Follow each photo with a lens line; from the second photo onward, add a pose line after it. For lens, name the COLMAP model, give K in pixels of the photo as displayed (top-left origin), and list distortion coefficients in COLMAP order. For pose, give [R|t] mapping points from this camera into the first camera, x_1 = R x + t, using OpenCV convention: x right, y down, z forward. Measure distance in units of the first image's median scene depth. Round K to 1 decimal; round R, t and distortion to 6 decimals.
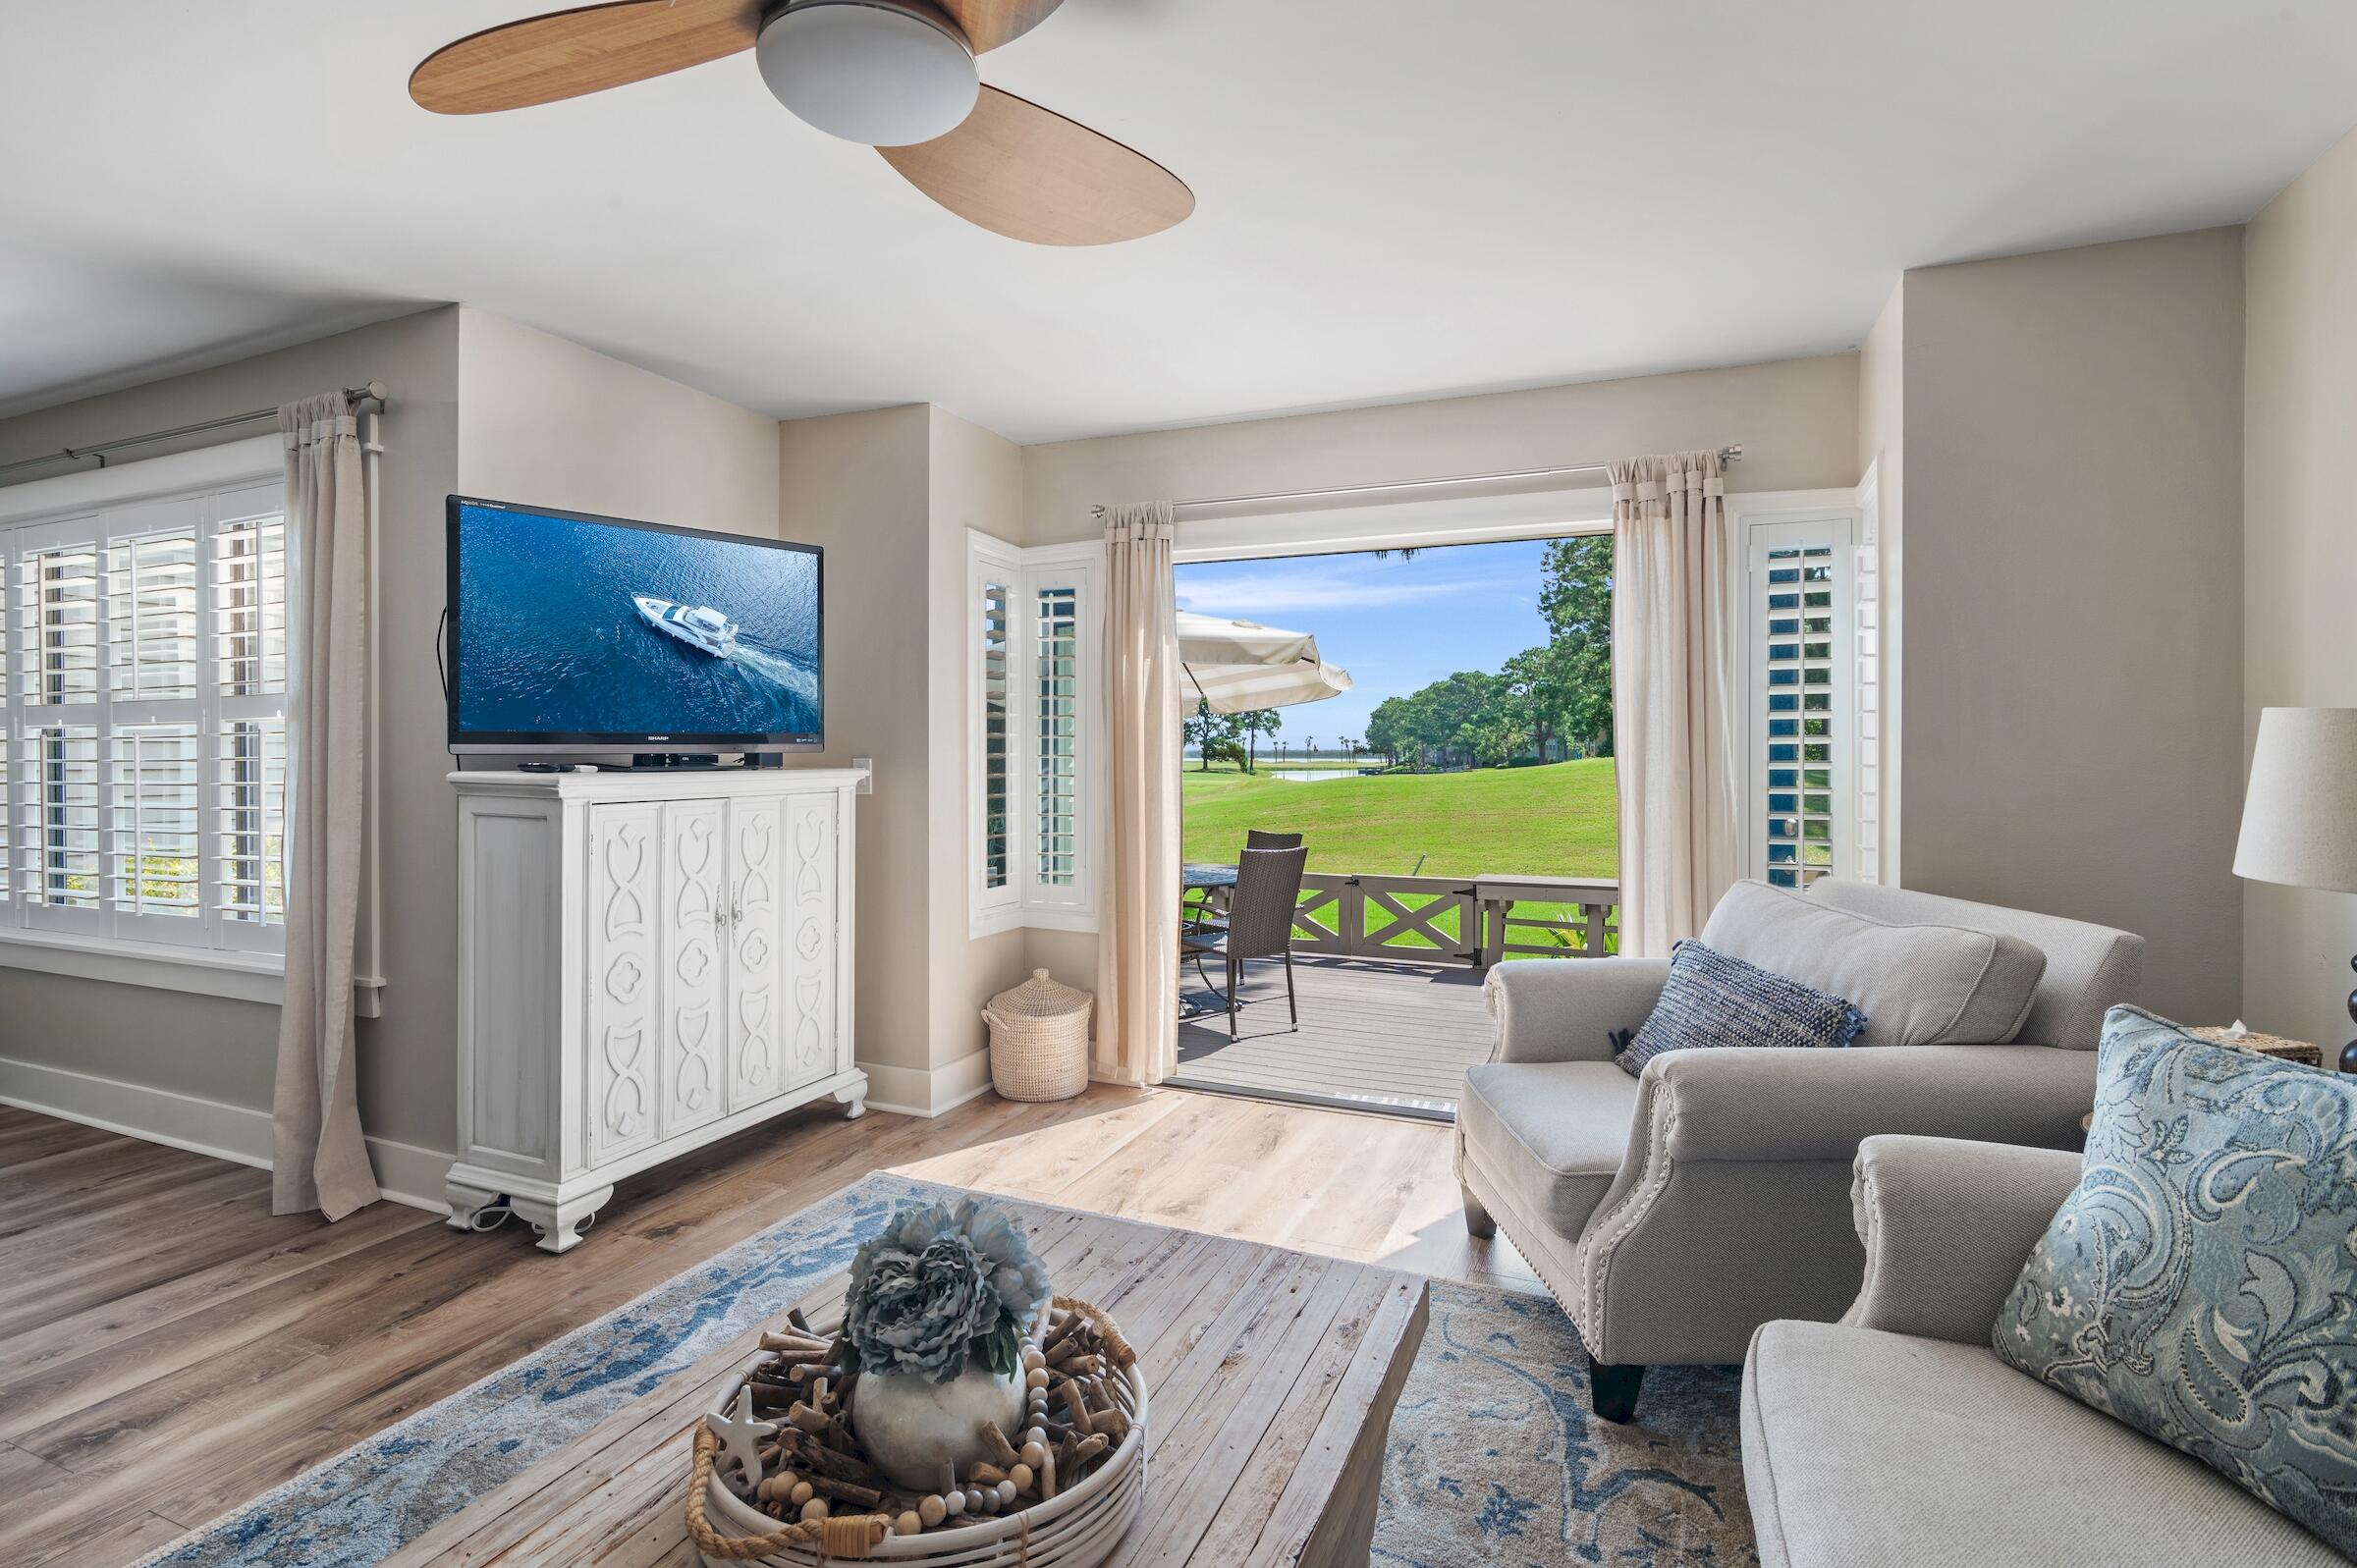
lens RADIAL K [[1131.1, 0, 1190.2], [0, 1131.1, 760.9], [0, 0, 1]] dist [-0.001794, -0.000045]
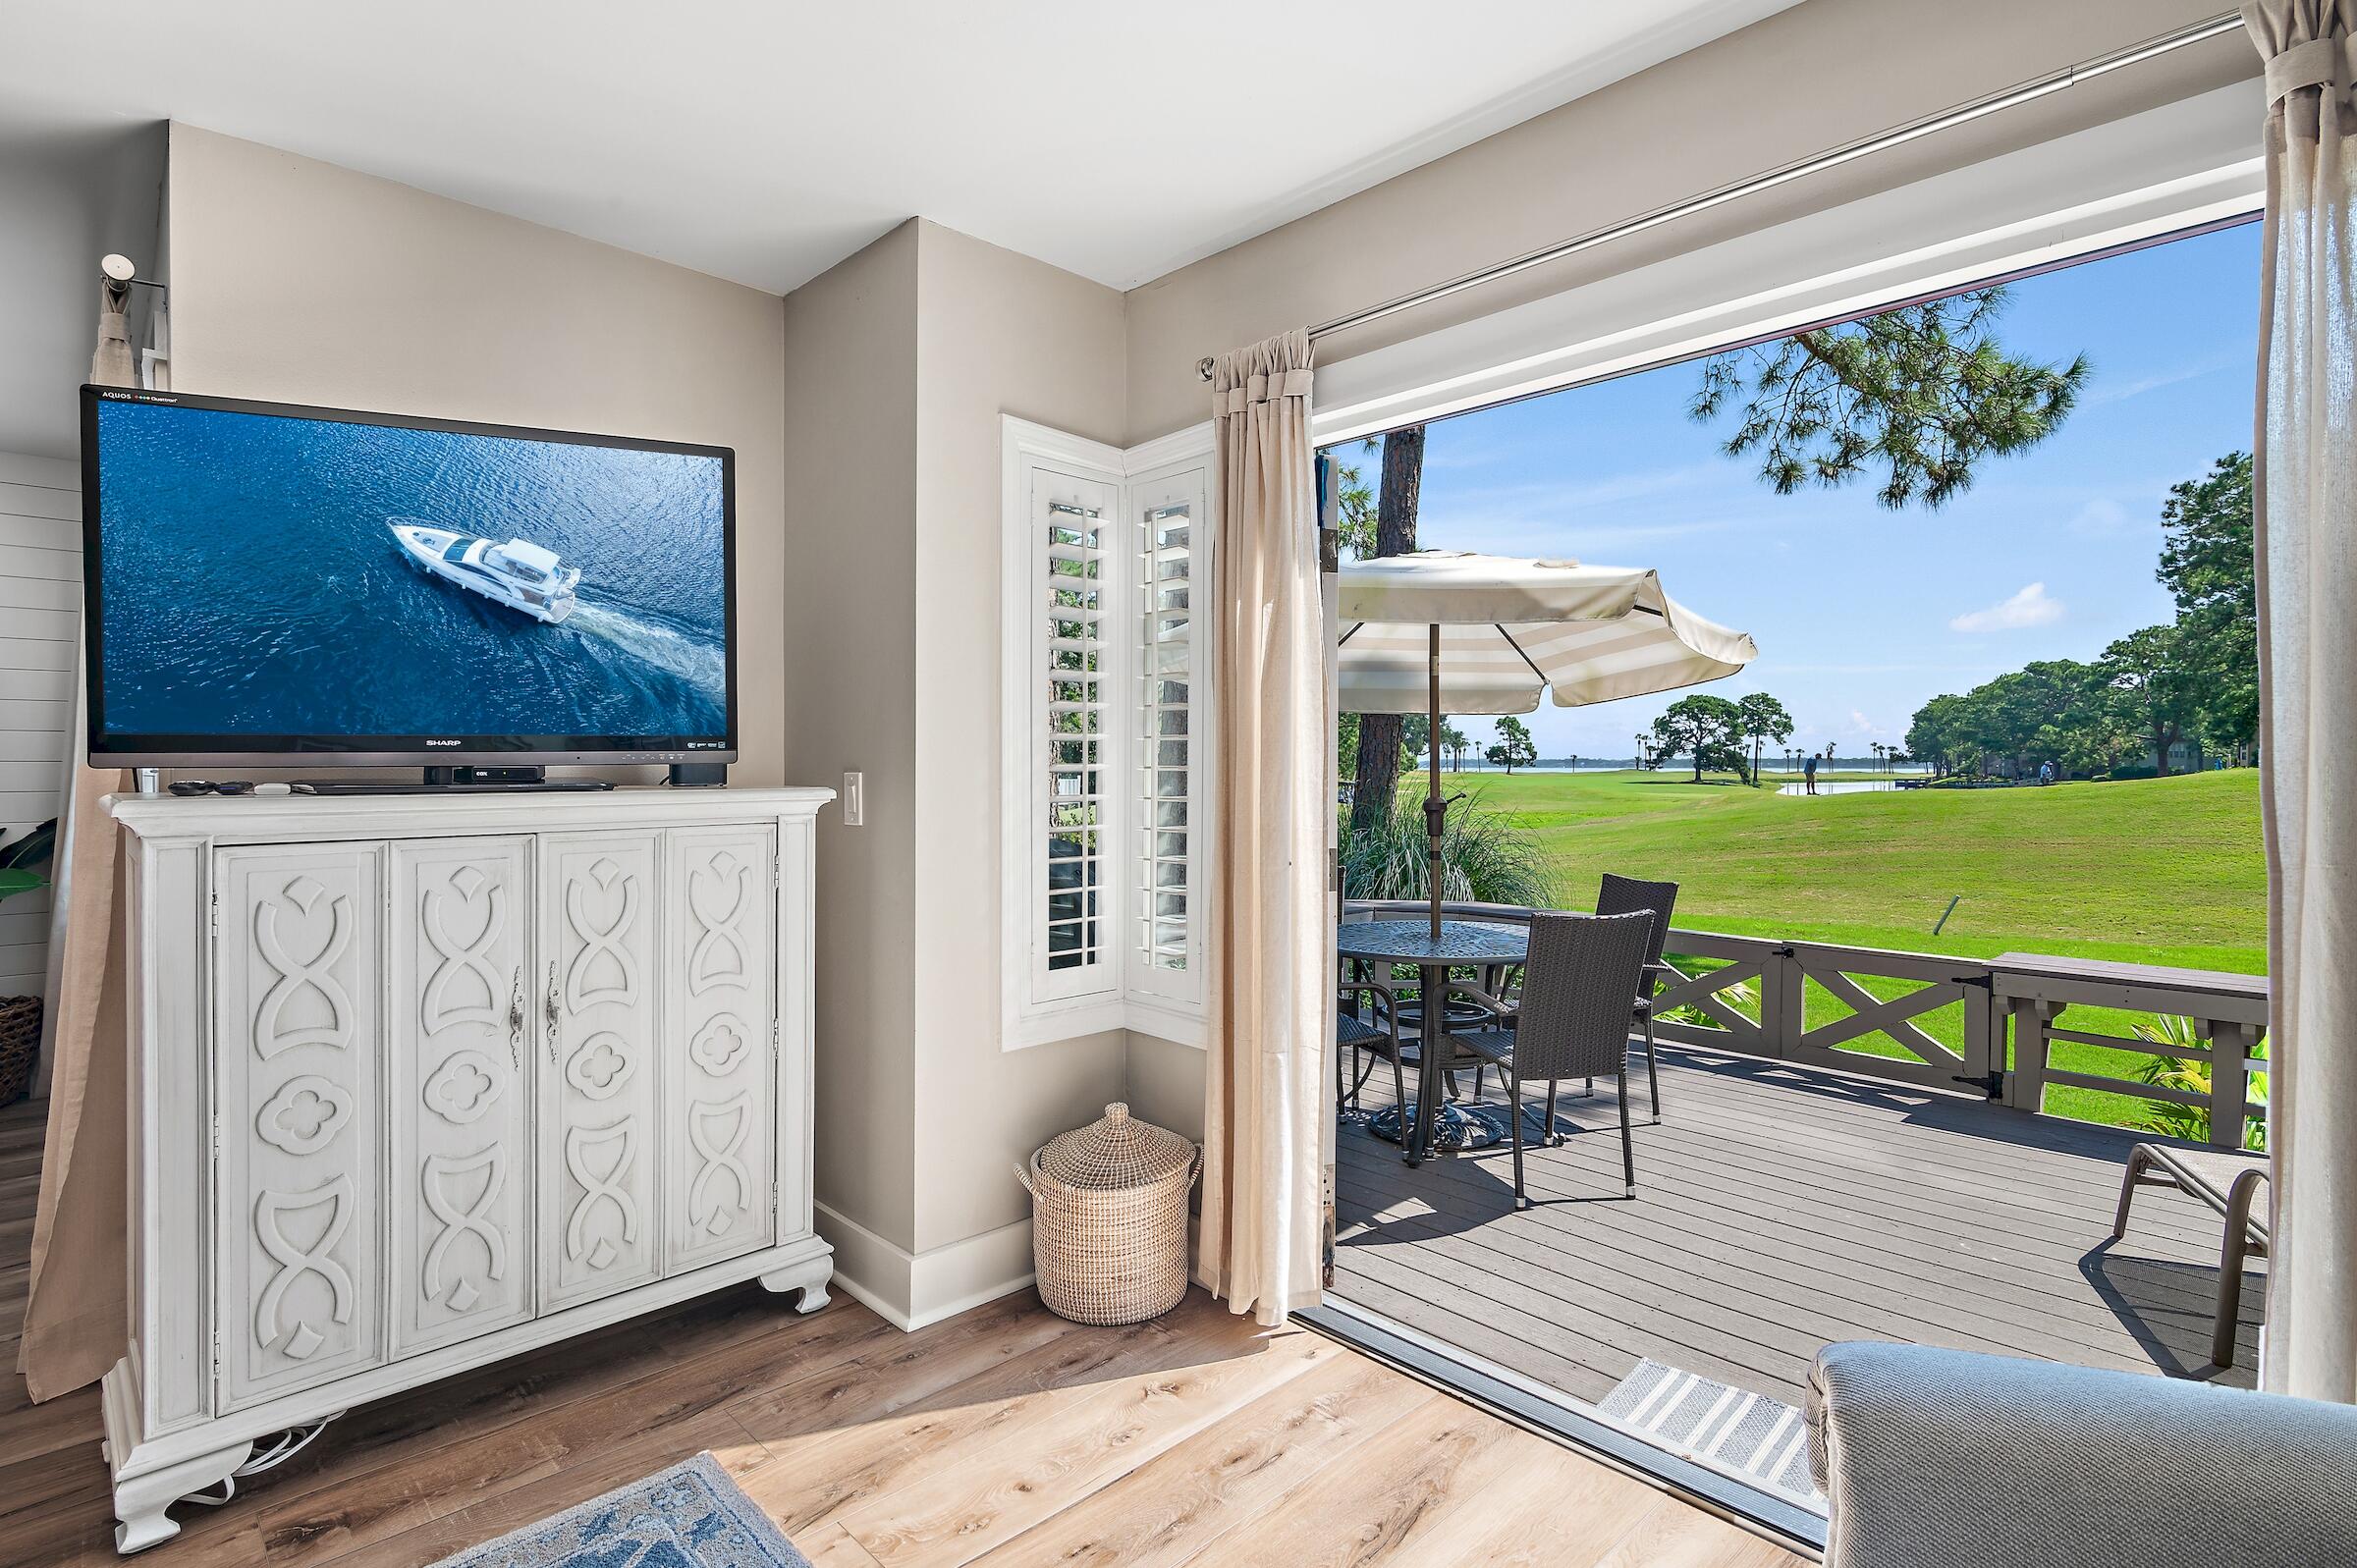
lens RADIAL K [[1163.2, 0, 1205.2], [0, 1163.2, 790.7], [0, 0, 1]] dist [-0.006513, 0.000163]
pose [[0.925080, 0.006885, -0.379709, 0.152340], [-0.000404, 0.999853, 0.017145, -0.002837], [0.379771, -0.015706, 0.924947, 0.396948]]
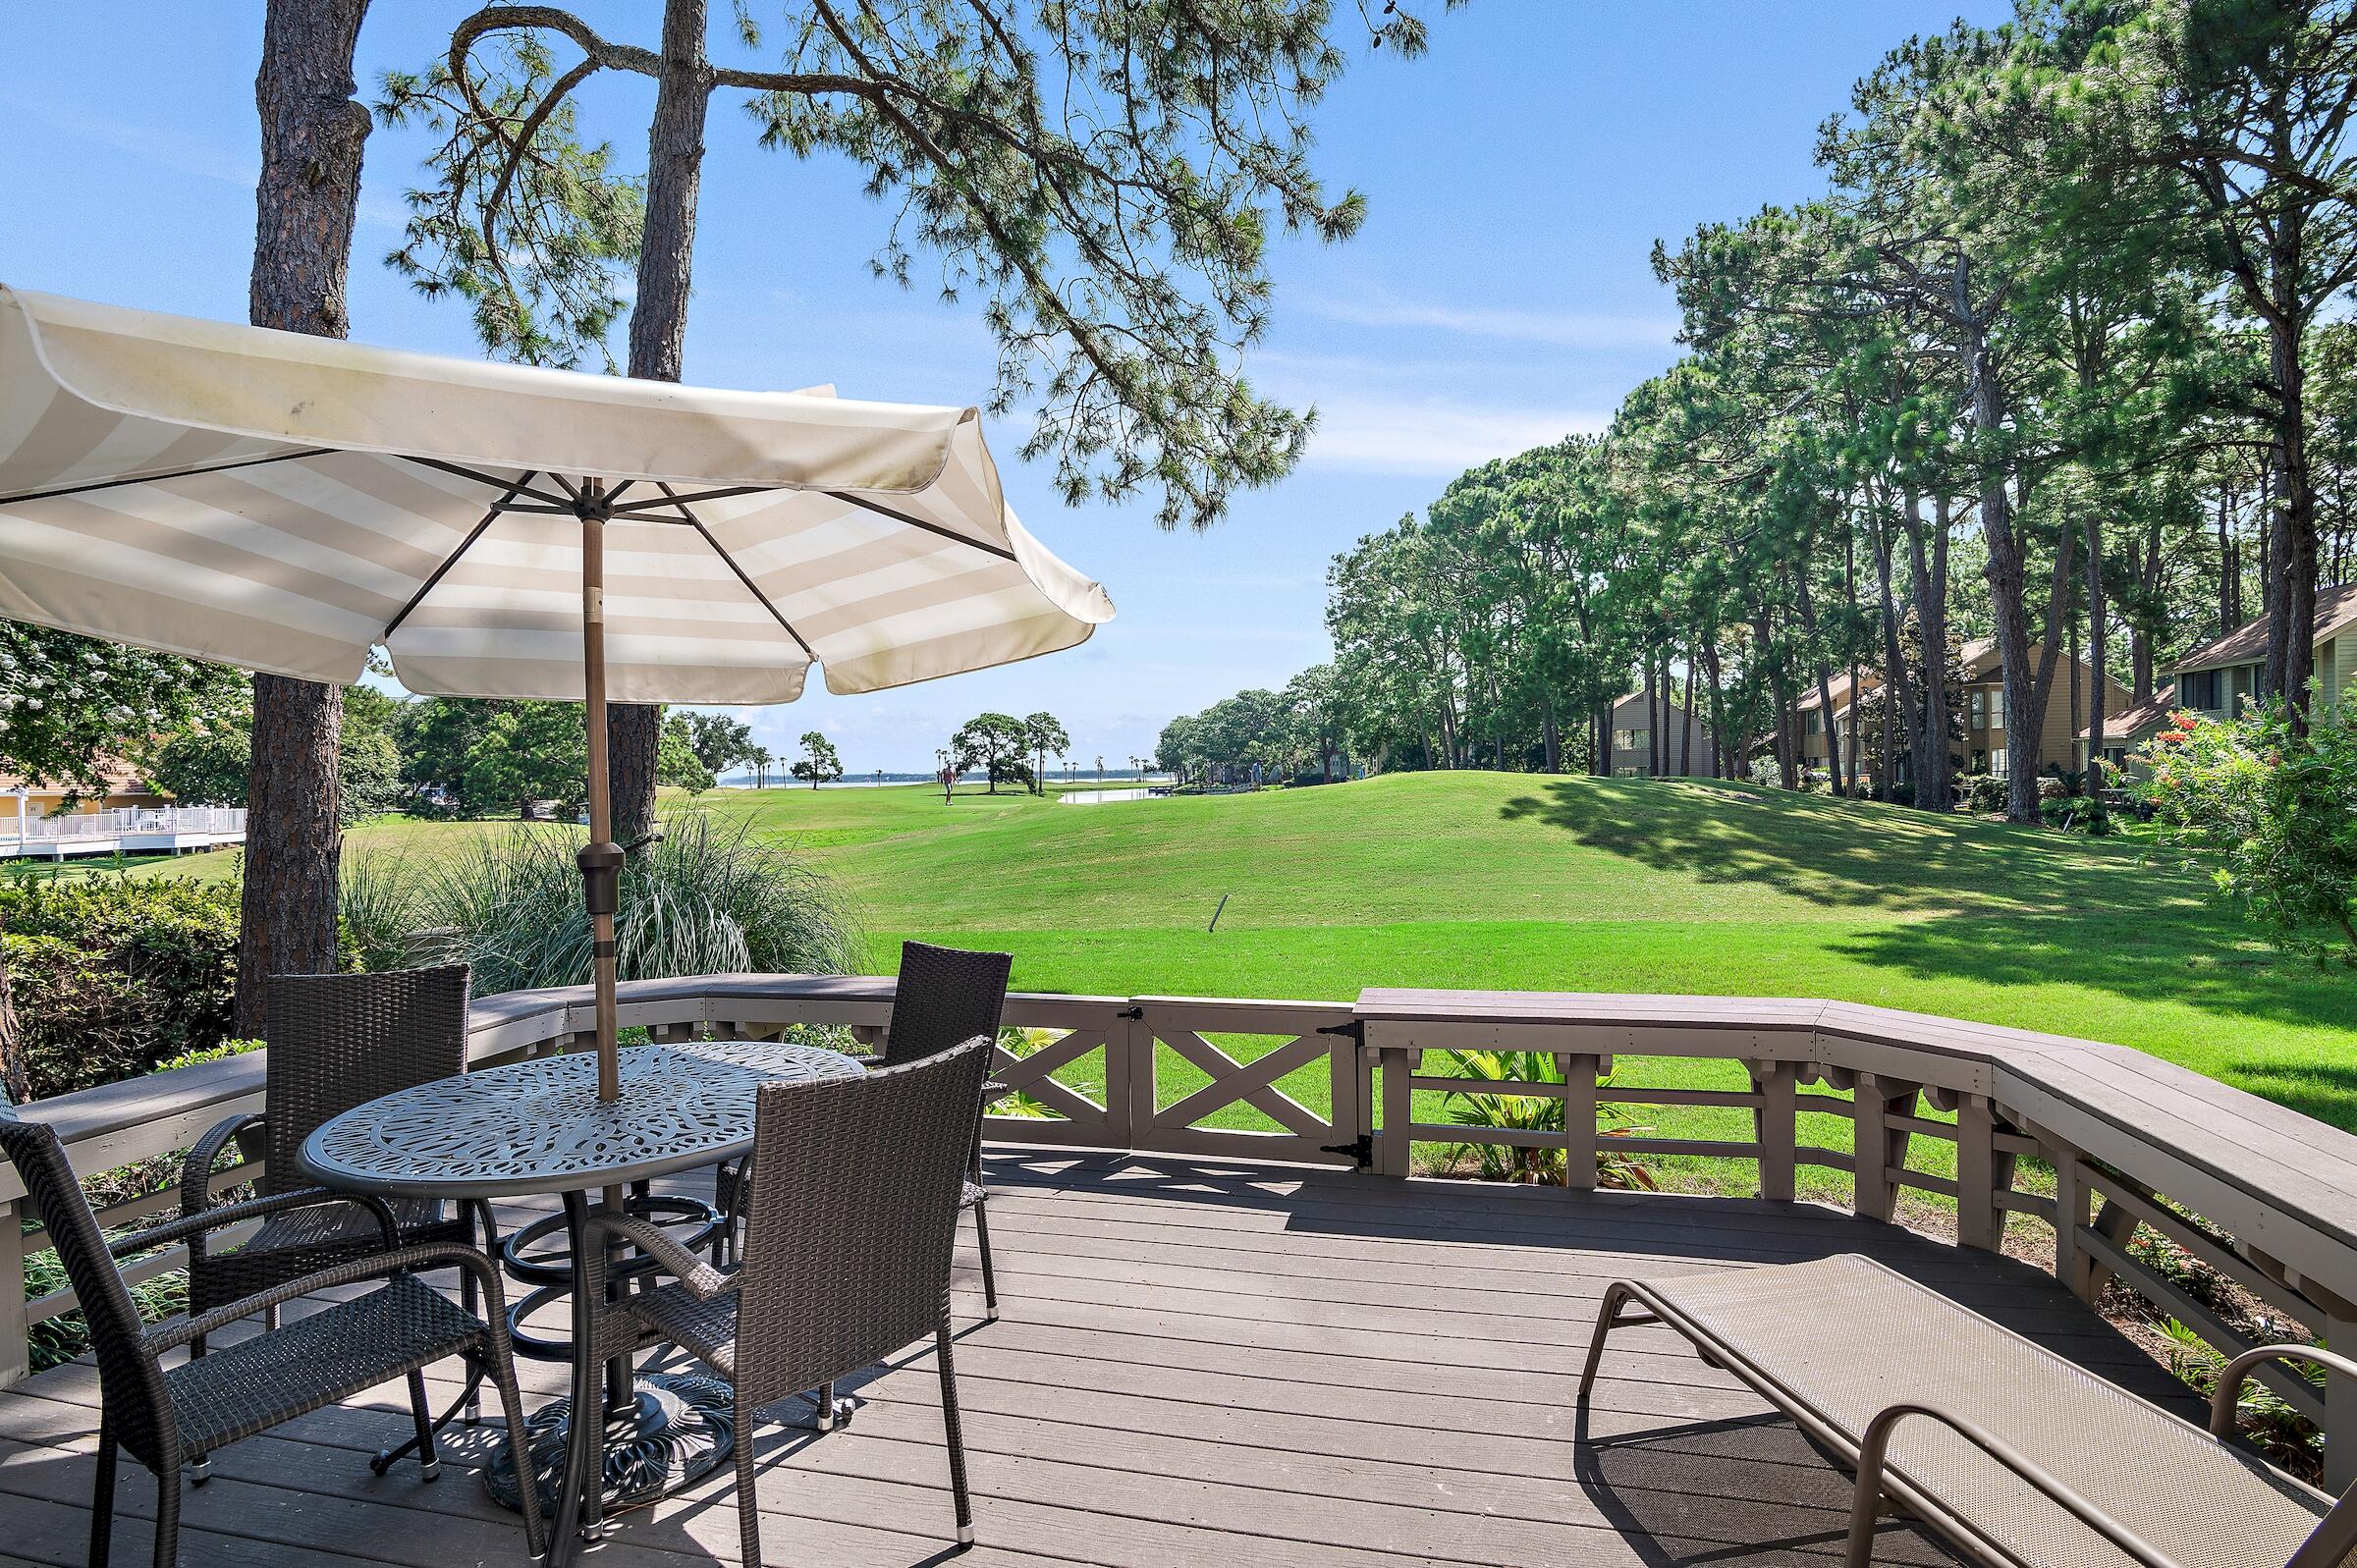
lens RADIAL K [[1140.1, 0, 1185.6], [0, 1140.1, 790.3], [0, 0, 1]] dist [-0.012999, -0.000311]
pose [[0.983648, -0.020891, 0.178884, 0.131820], [0.019469, 0.999763, 0.009700, -0.005669], [-0.179044, -0.006058, 0.983822, 0.821287]]
